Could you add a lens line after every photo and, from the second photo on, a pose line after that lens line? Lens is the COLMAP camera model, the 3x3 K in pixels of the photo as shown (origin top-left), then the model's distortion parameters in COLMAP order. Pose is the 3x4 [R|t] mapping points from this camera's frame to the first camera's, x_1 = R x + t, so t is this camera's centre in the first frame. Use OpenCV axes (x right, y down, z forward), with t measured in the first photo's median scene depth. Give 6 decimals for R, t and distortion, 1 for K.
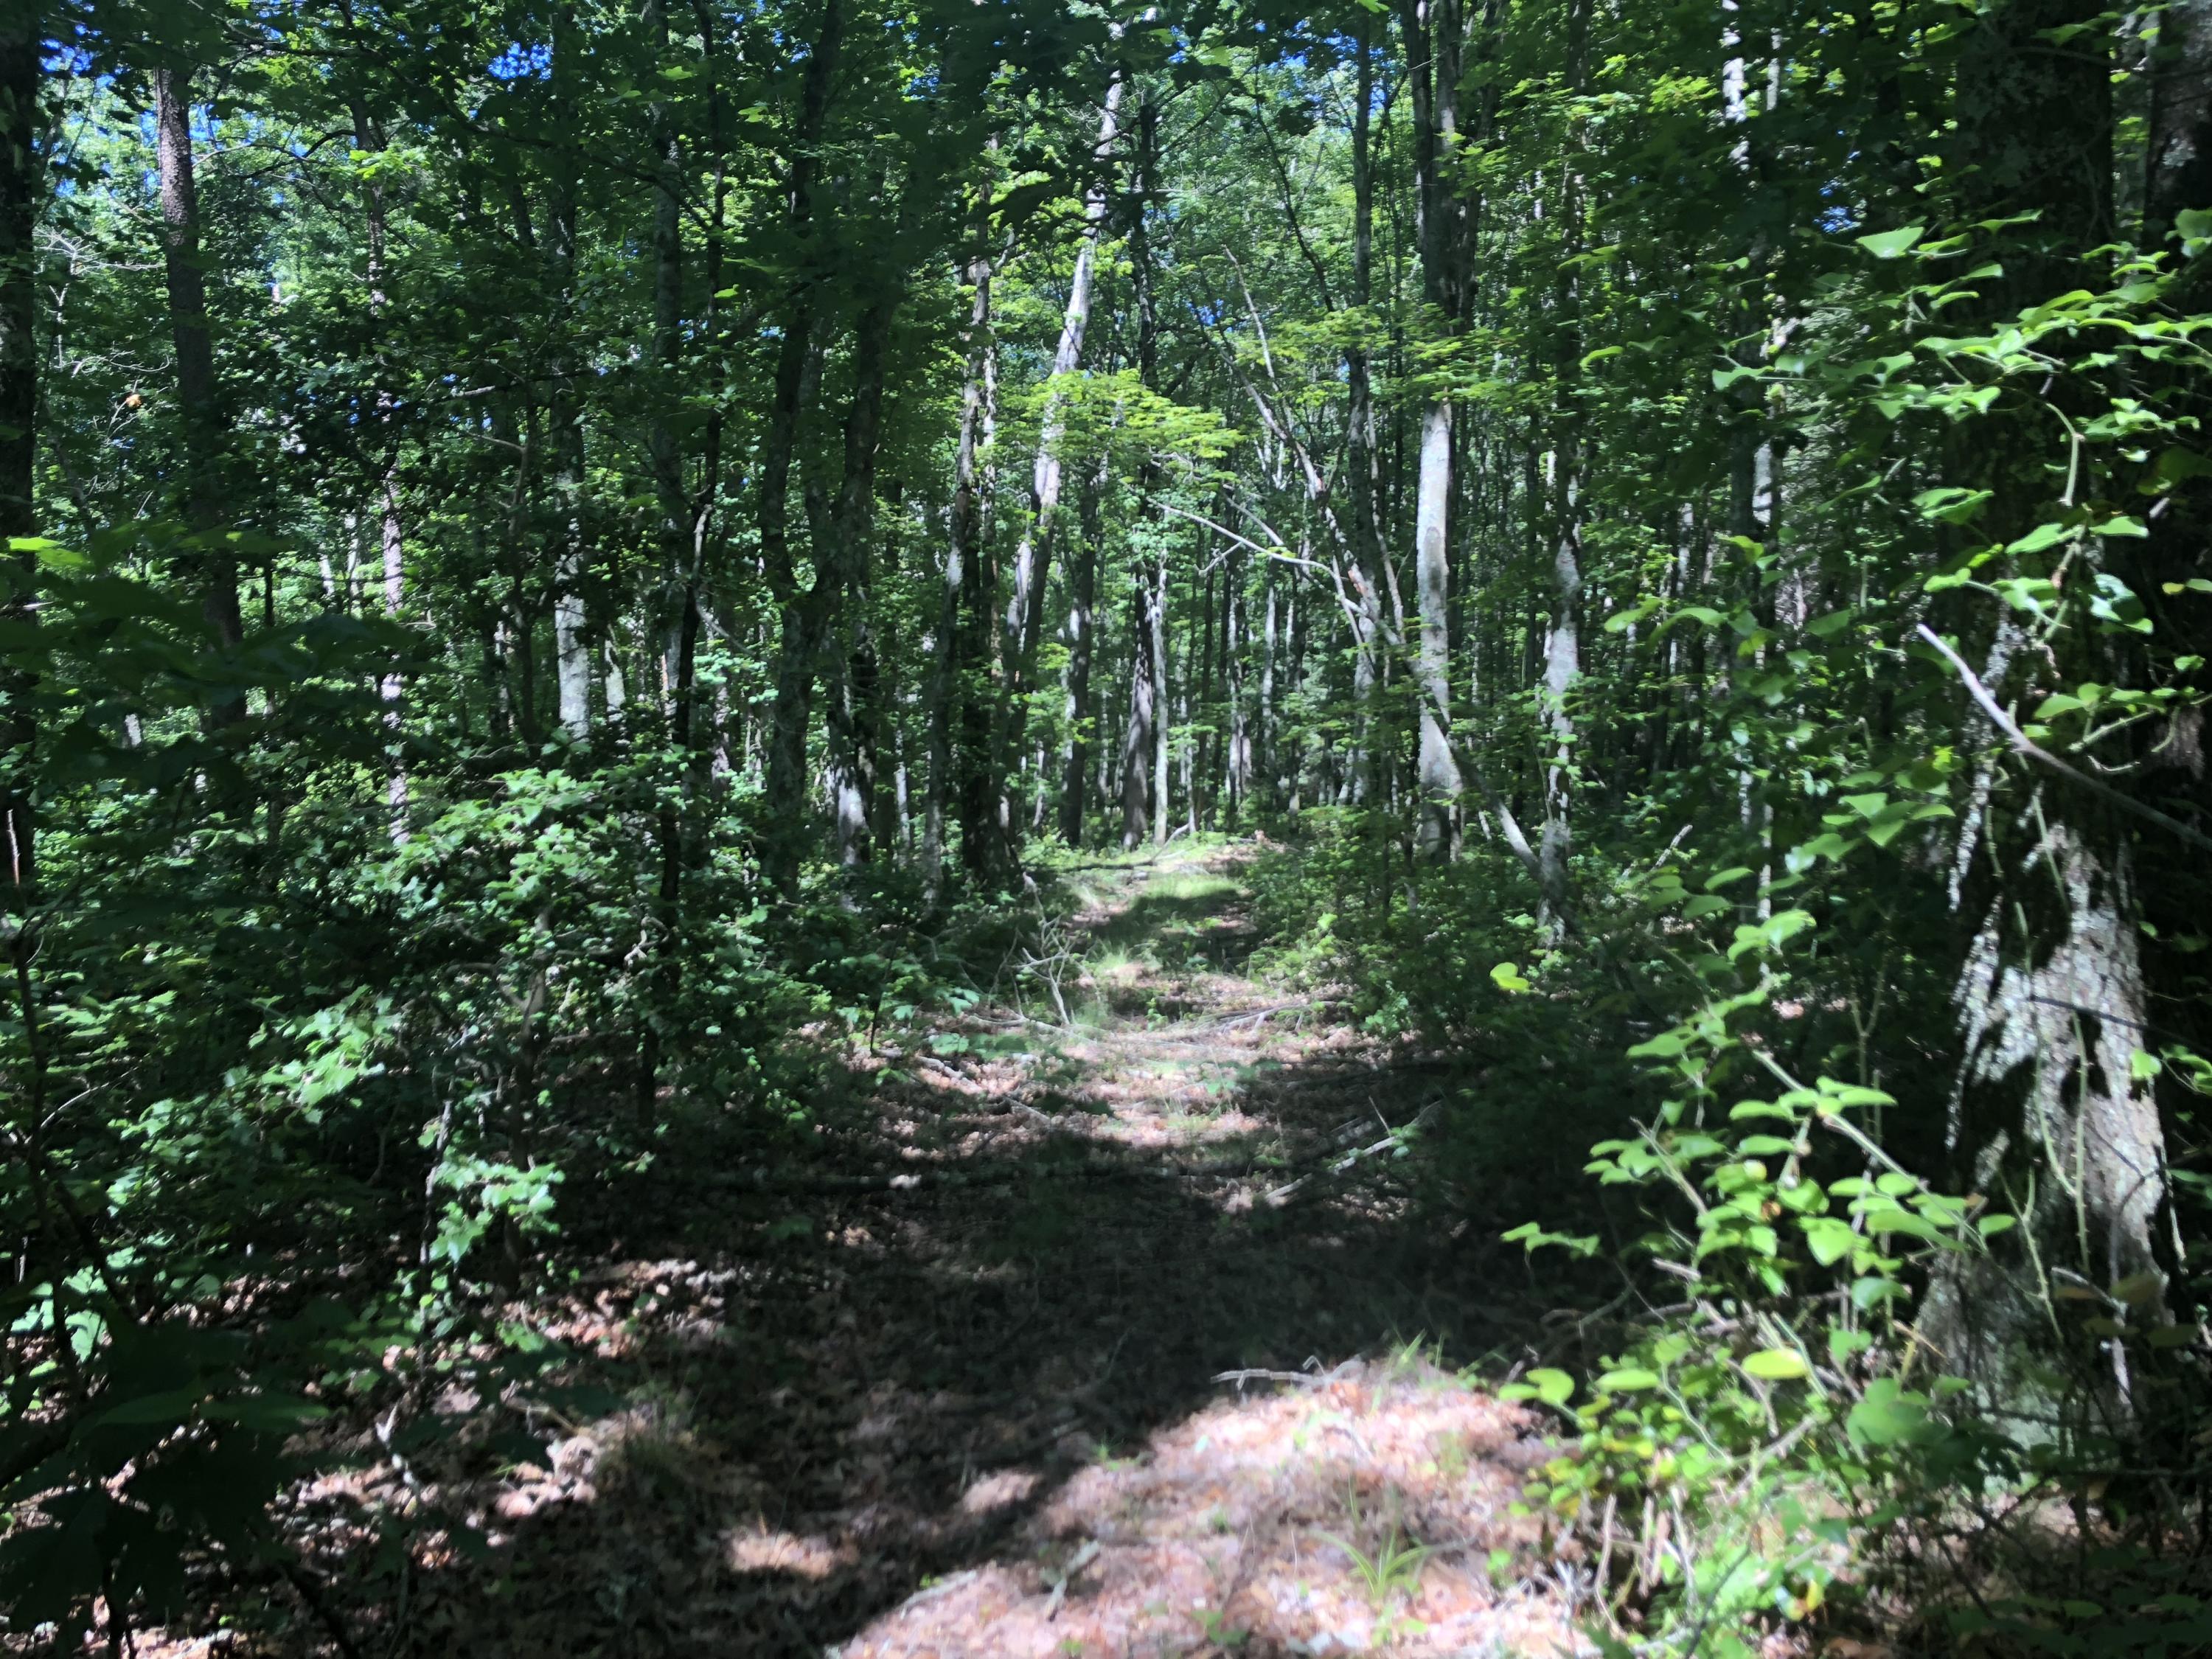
lens RADIAL K [[1802.4, 0, 1104.1], [0, 1802.4, 827.8], [0, 0, 1]] dist [0.010523, 0.005195]
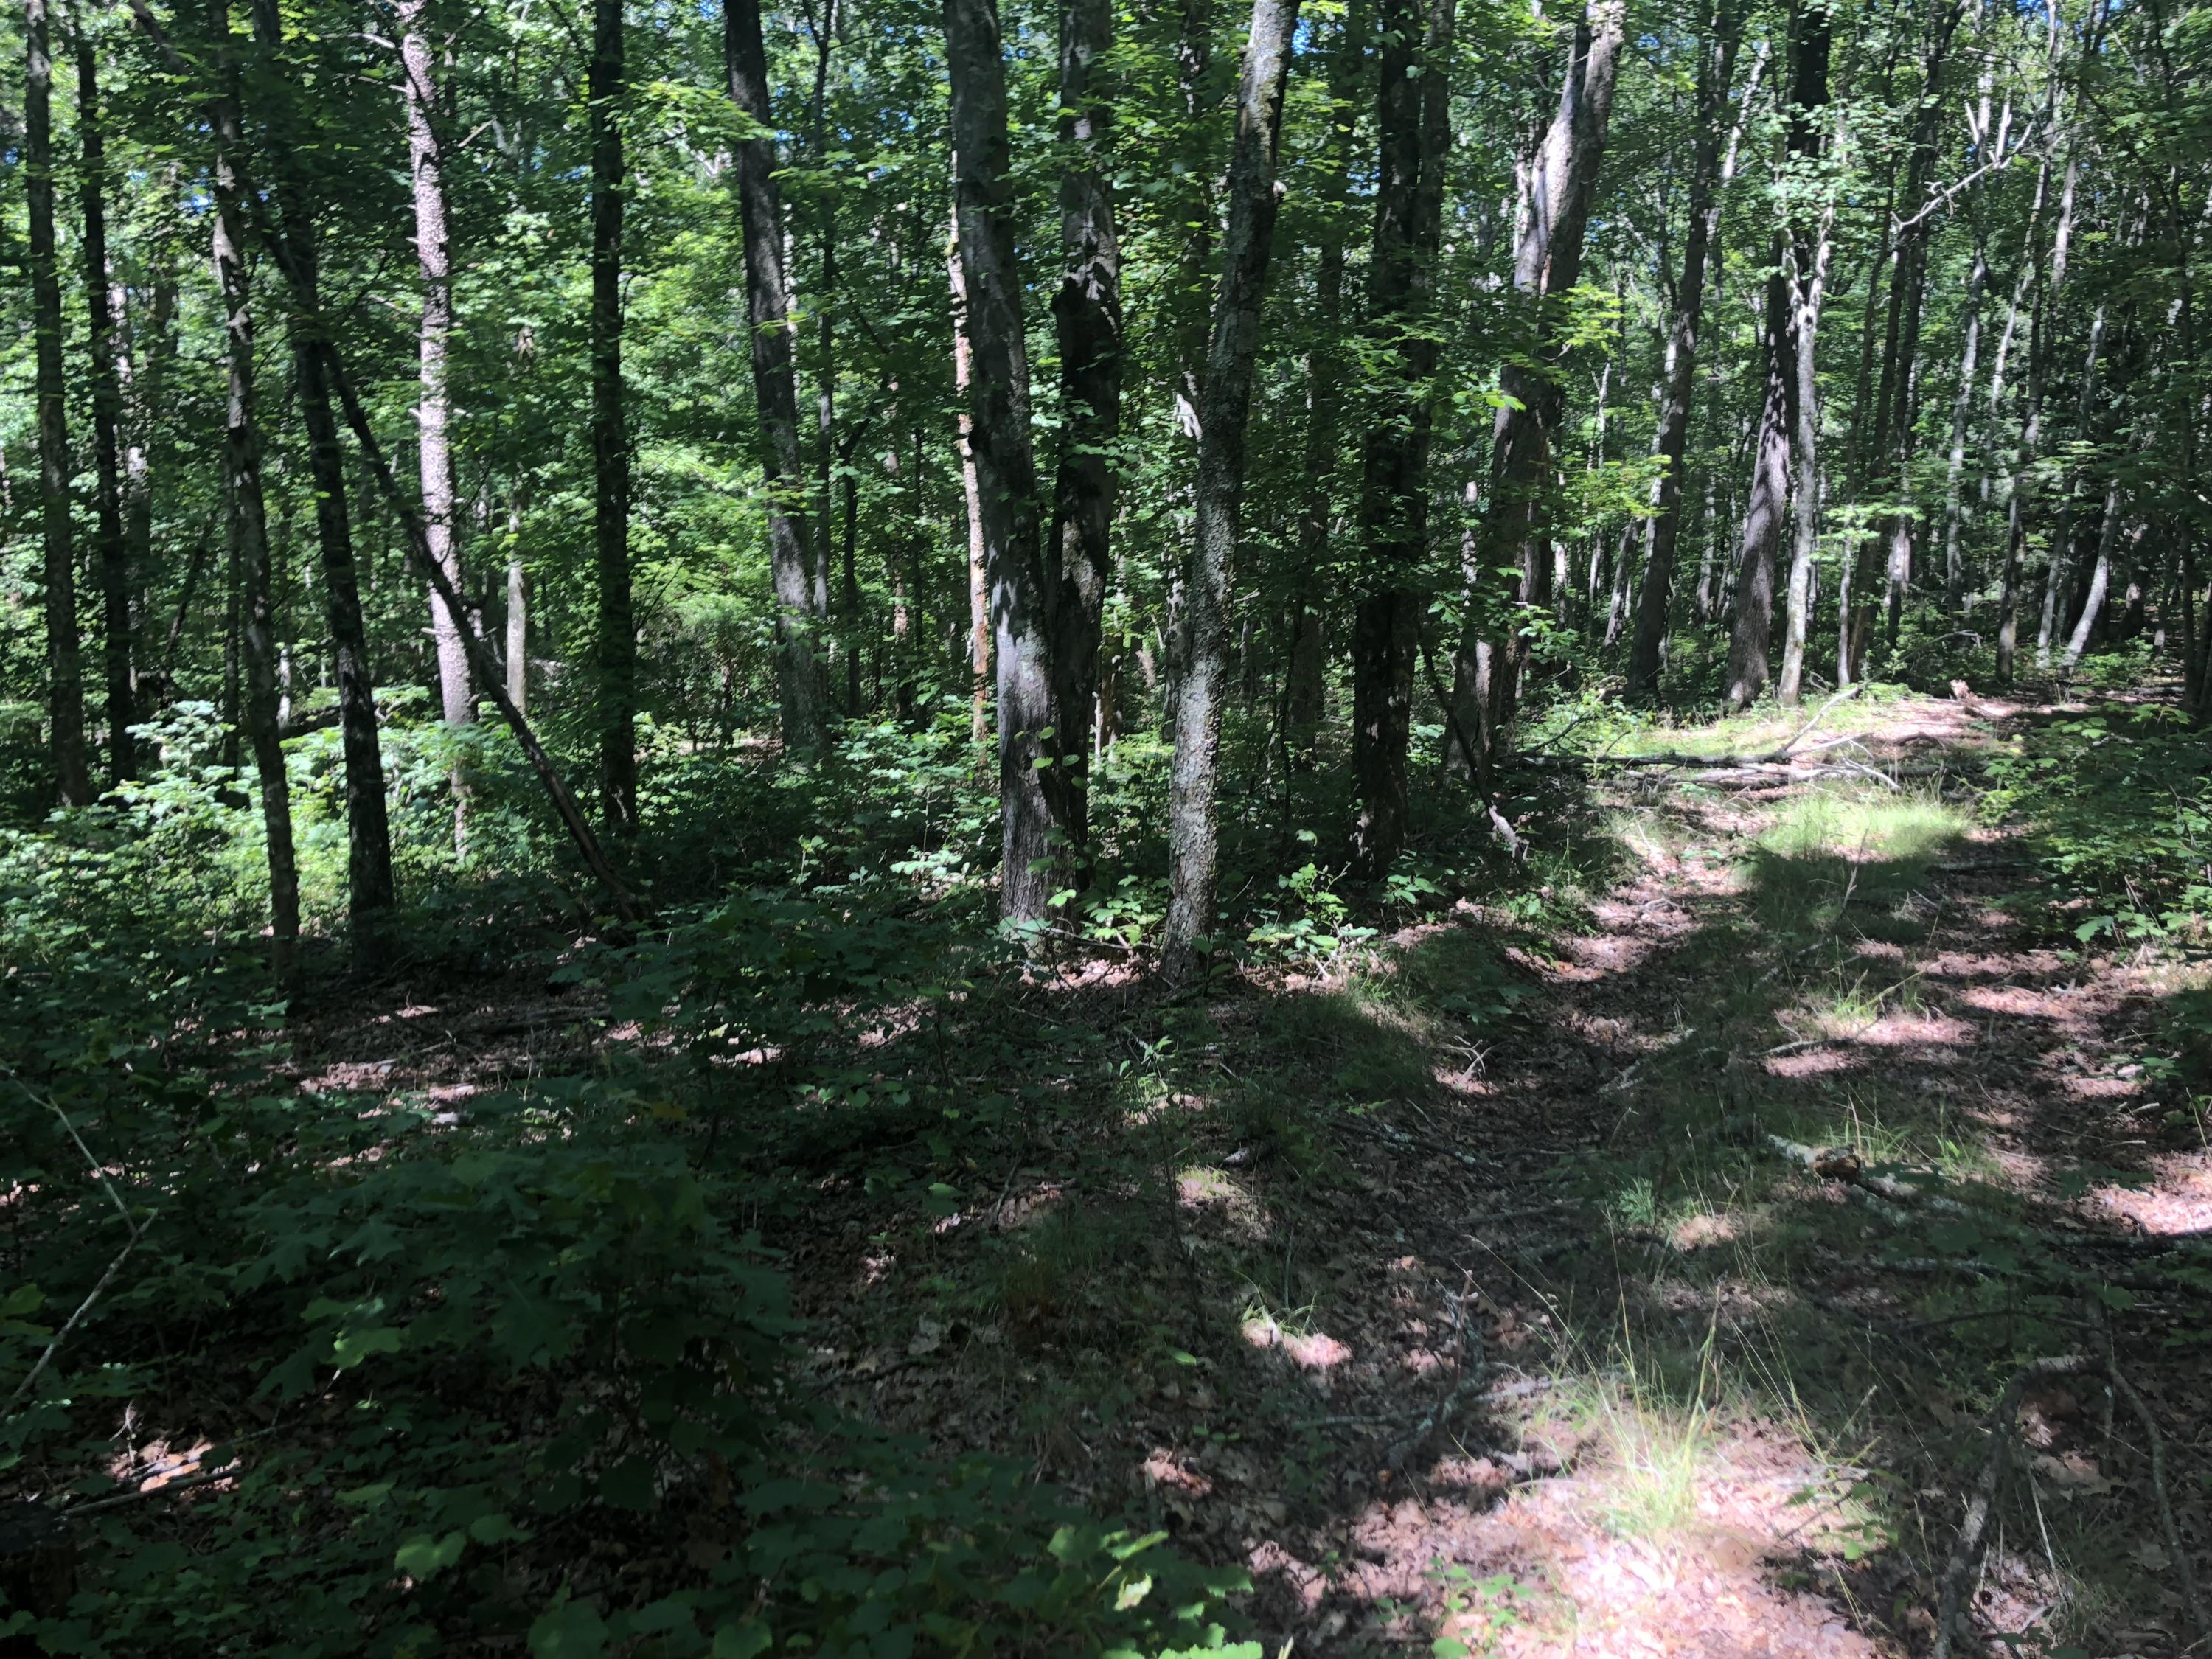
lens RADIAL K [[1802.4, 0, 1103.4], [0, 1802.4, 808.7], [0, 0, 1]] dist [0.010523, 0.005195]
pose [[0.948026, 0.054469, -0.313496, 0.004238], [-0.022434, 0.994229, 0.104903, -0.014335], [0.317401, -0.092418, 0.943777, 0.341696]]
